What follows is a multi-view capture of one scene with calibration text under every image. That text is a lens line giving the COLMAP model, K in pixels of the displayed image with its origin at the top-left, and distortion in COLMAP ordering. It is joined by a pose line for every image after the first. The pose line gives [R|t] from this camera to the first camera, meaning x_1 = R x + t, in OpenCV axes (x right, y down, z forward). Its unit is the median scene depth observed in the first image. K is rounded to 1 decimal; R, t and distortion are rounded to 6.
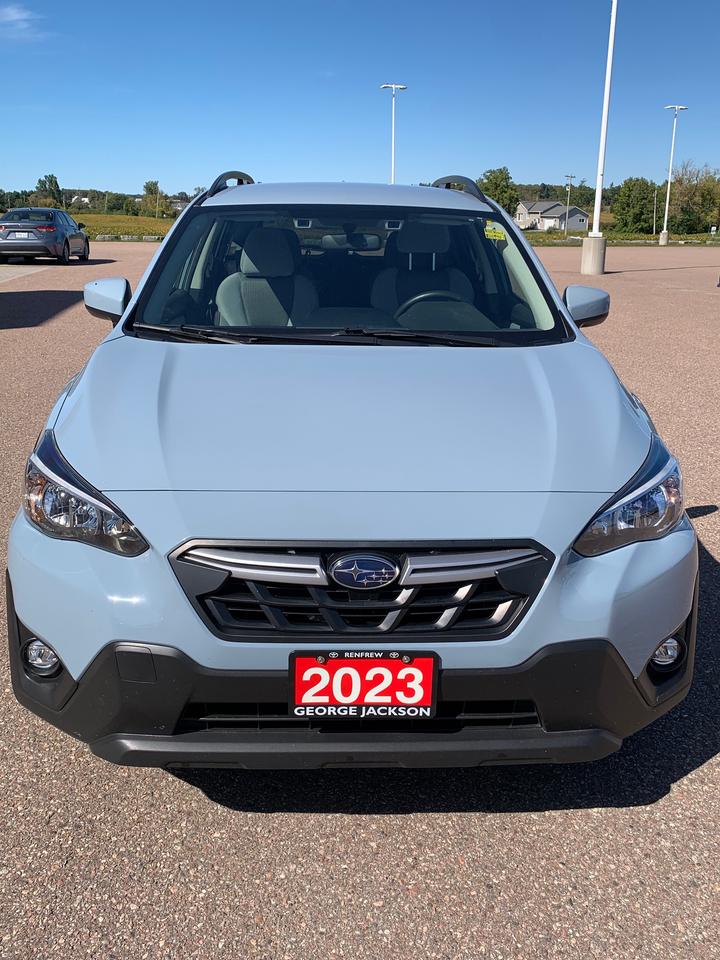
lens RADIAL K [[903.3, 0, 342.4], [0, 903.3, 476.8], [0, 0, 1]] dist [0.054186, -0.010109]
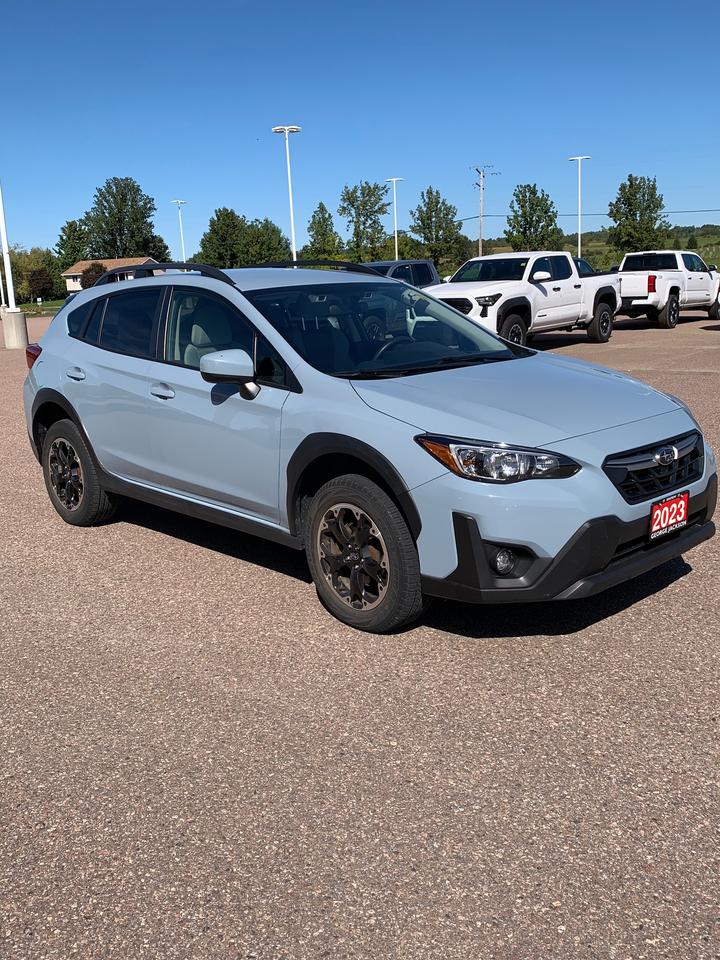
lens RADIAL K [[903.3, 0, 342.4], [0, 903.3, 476.8], [0, 0, 1]] dist [0.054186, -0.010109]
pose [[0.761632, -0.192997, 0.618602, -1.701908], [0.239012, 0.970978, 0.008659, -0.034675], [-0.602320, 0.141258, 0.785657, -0.125221]]
